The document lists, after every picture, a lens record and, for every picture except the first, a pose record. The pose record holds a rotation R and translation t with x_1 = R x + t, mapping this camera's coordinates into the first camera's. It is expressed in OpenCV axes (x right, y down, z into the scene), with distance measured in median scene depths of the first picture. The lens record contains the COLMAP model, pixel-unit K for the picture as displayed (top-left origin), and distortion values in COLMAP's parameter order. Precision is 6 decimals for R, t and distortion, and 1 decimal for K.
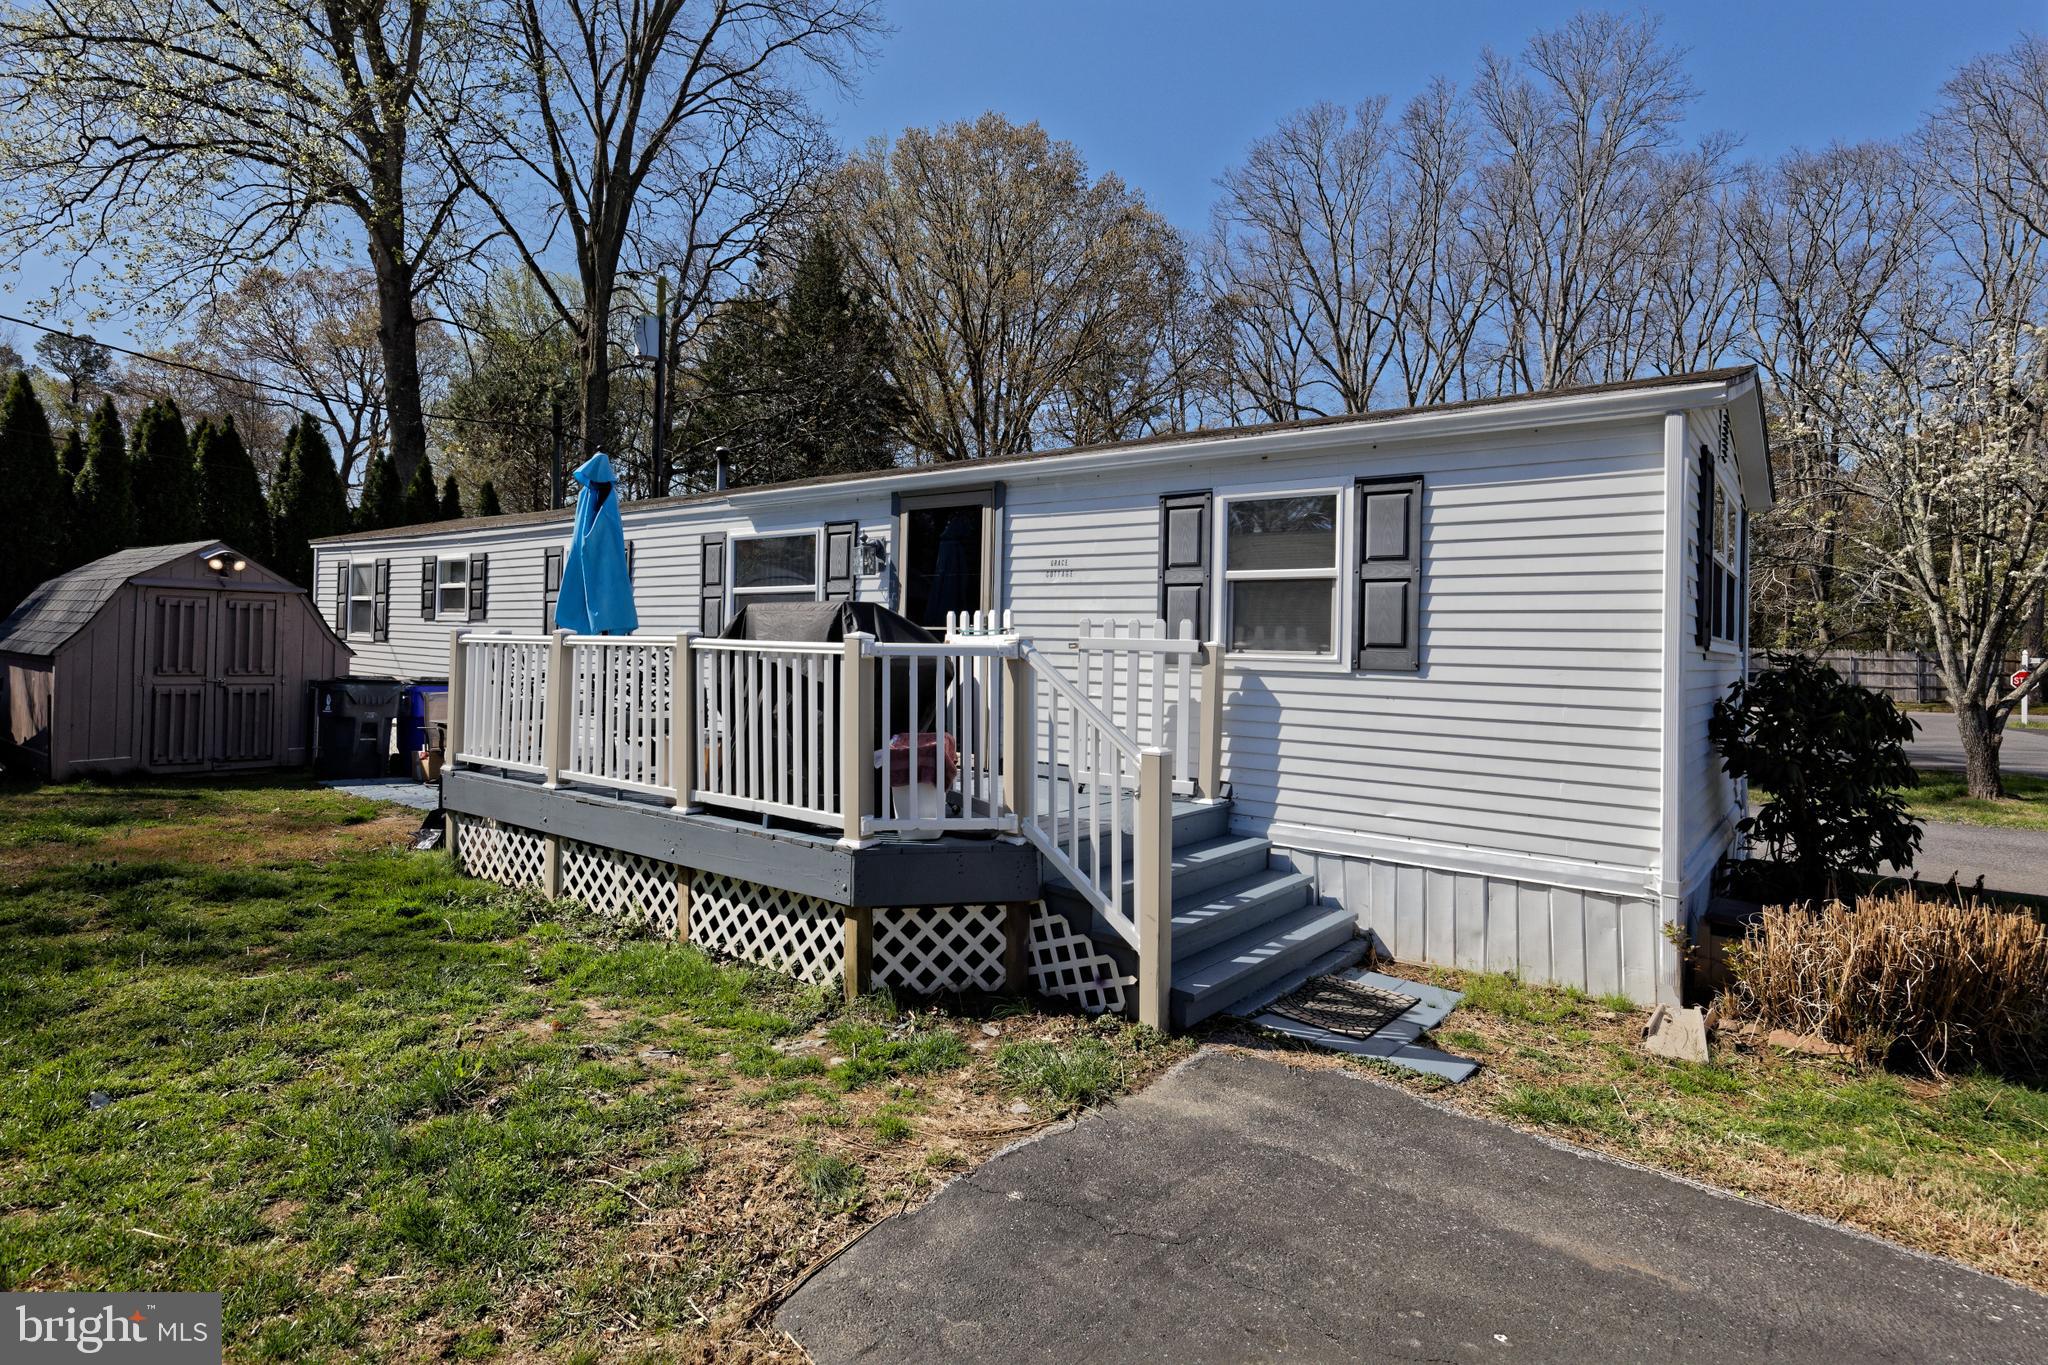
lens RADIAL K [[1071.4, 0, 1023.0], [0, 1071.4, 648.8], [0, 0, 1]] dist [0.005904, 0.001684]
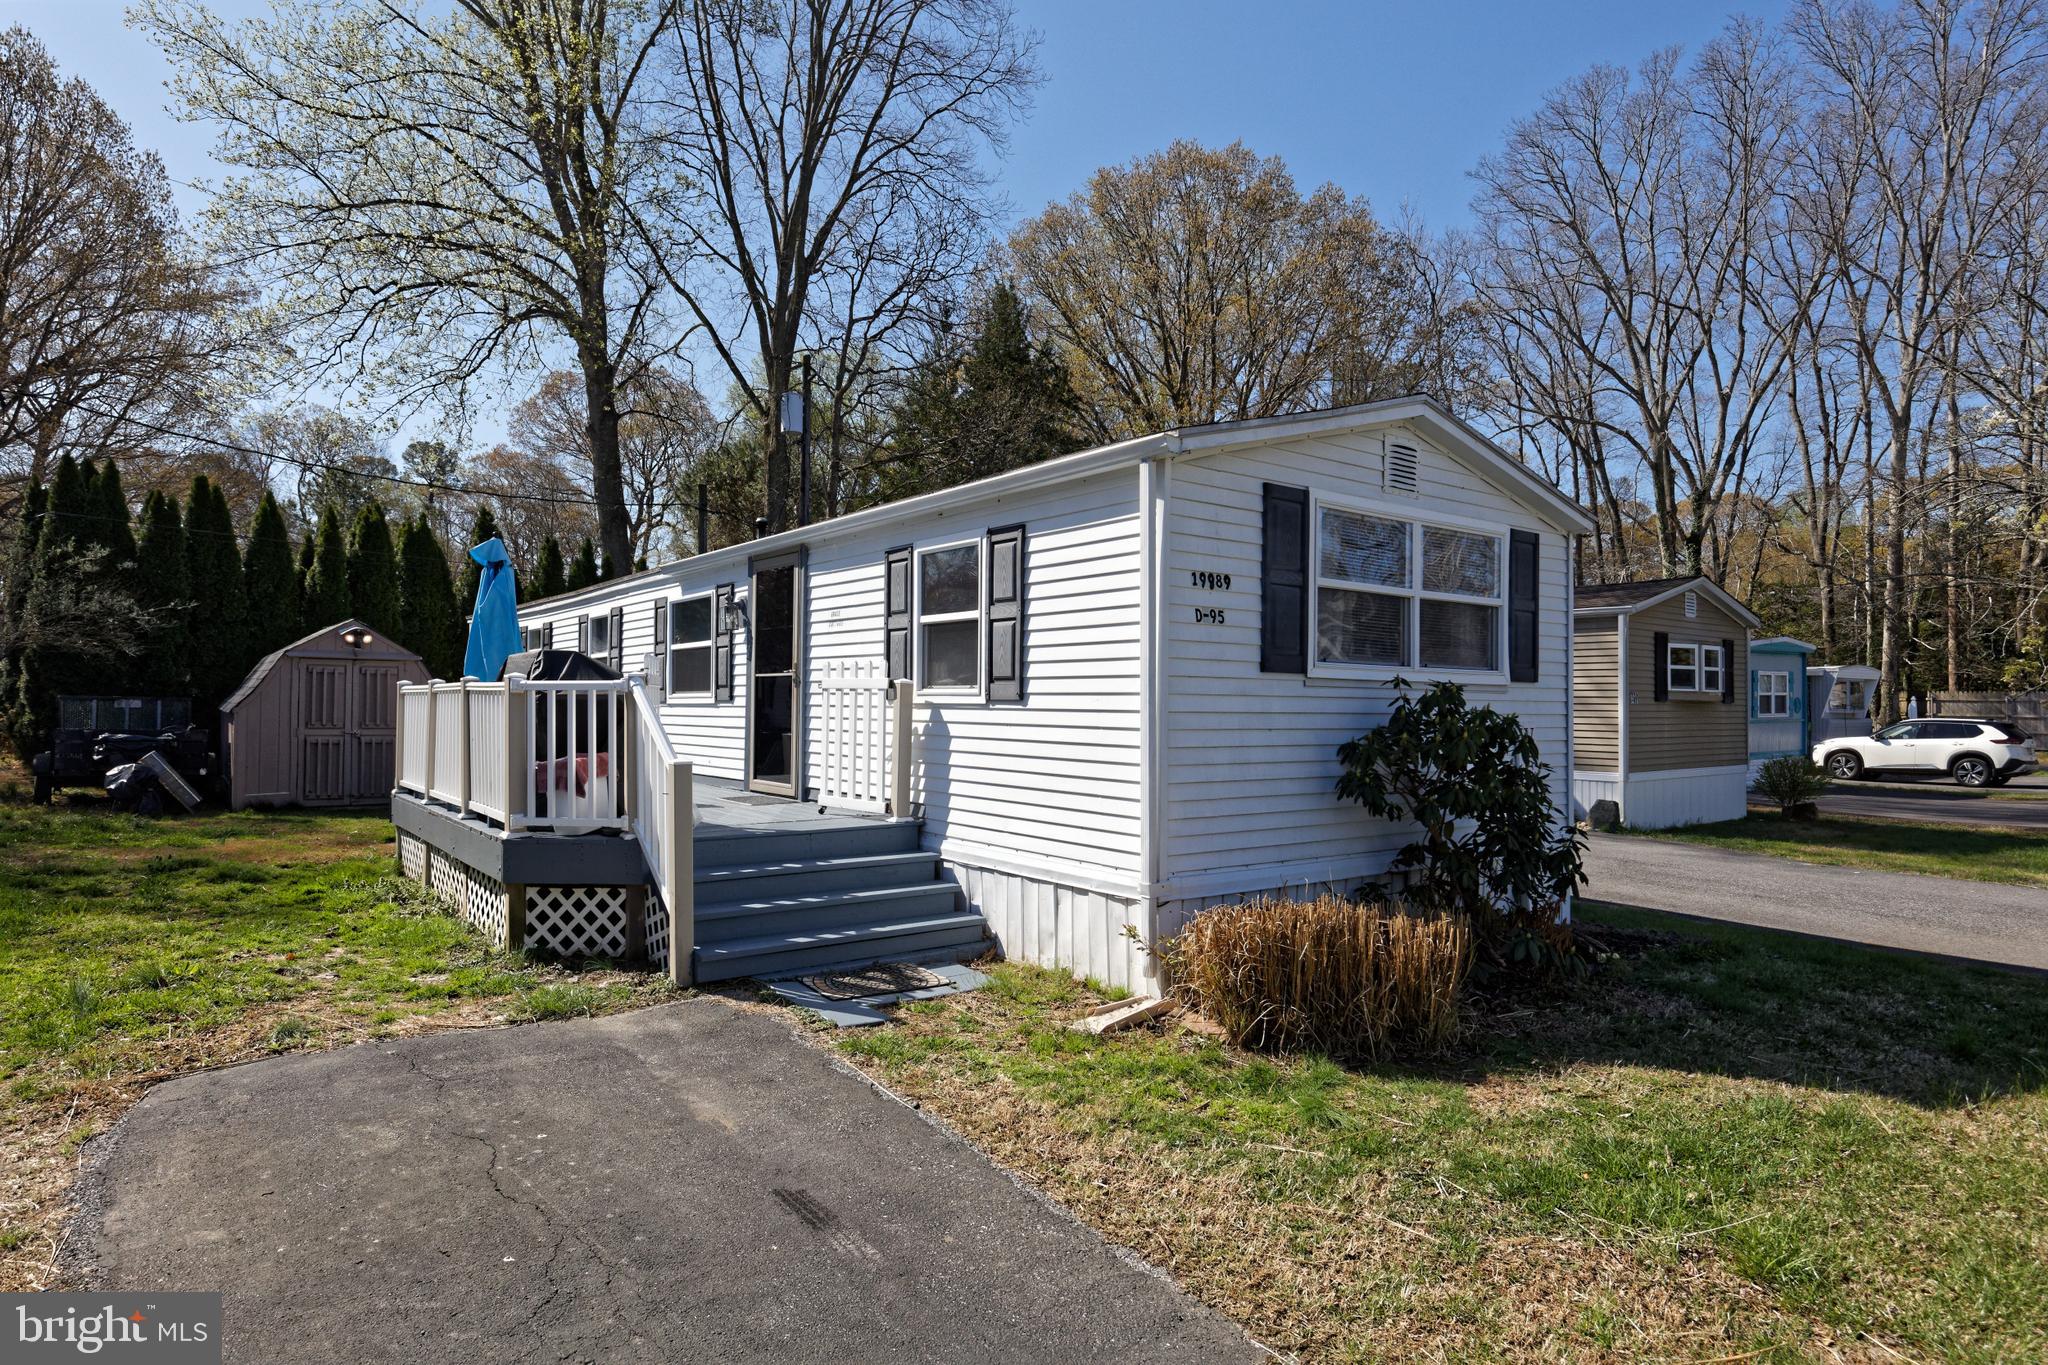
lens RADIAL K [[1160.9, 0, 1027.5], [0, 1160.9, 707.6], [0, 0, 1]] dist [0.006771, -0.001748]
pose [[0.962905, -0.013151, -0.269520, 0.685327], [0.012042, 0.999911, -0.005770, 0.034624], [0.269572, 0.002311, 0.962978, -0.155850]]
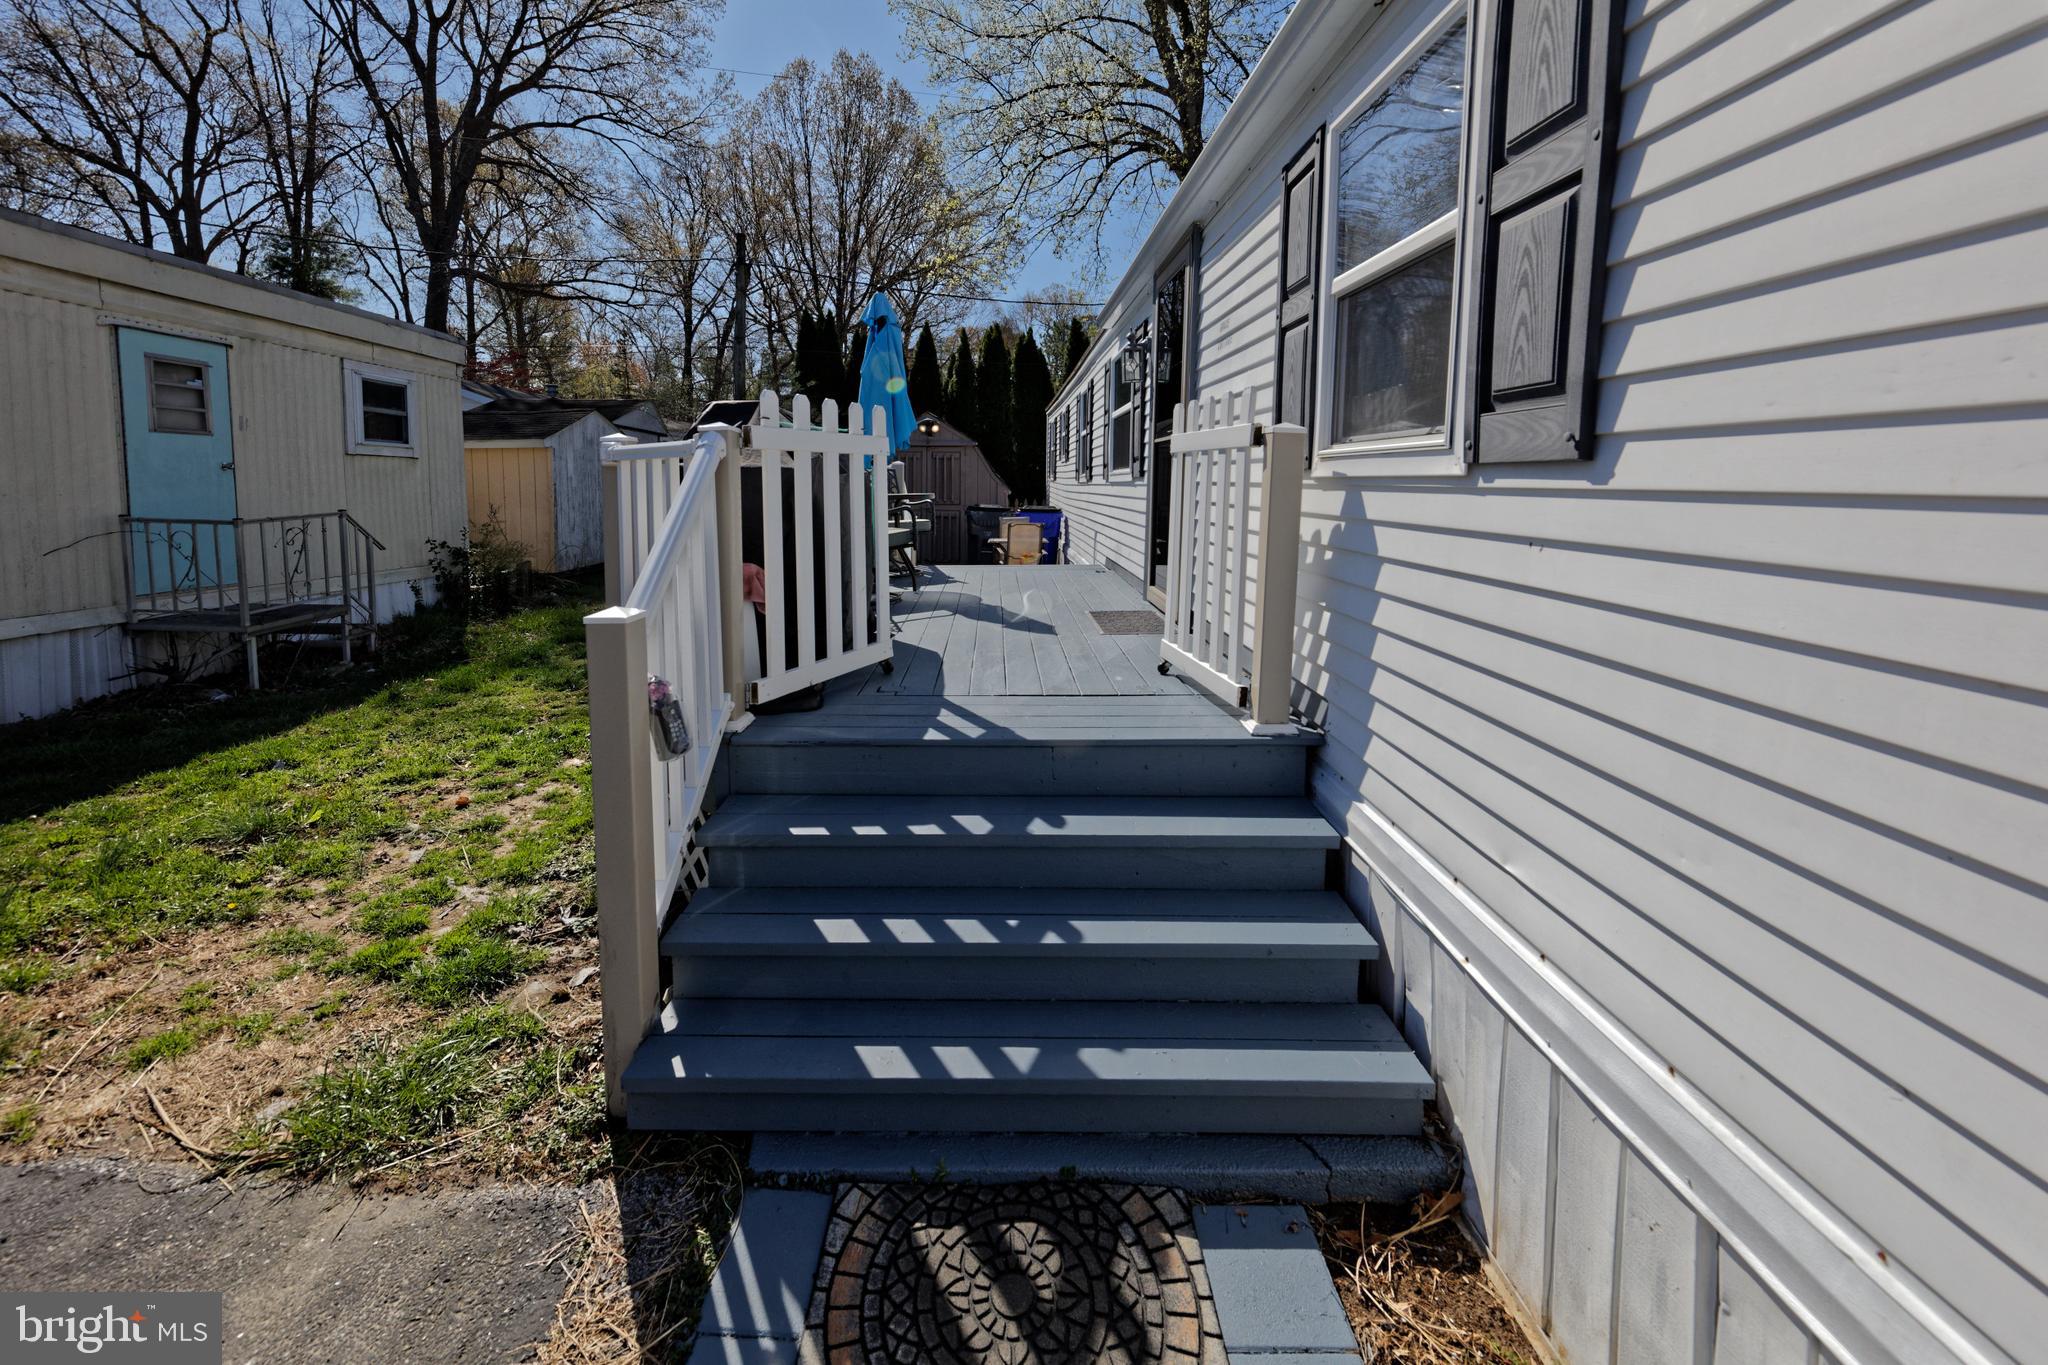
lens RADIAL K [[847.1, 0, 1001.7], [0, 847.1, 557.5], [0, 0, 1]] dist [0.010697, 0.000028]
pose [[0.611757, 0.051995, -0.789335, 0.453935], [0.007656, 0.997402, 0.071635, 0.029163], [0.791008, -0.049867, 0.609770, 0.692783]]
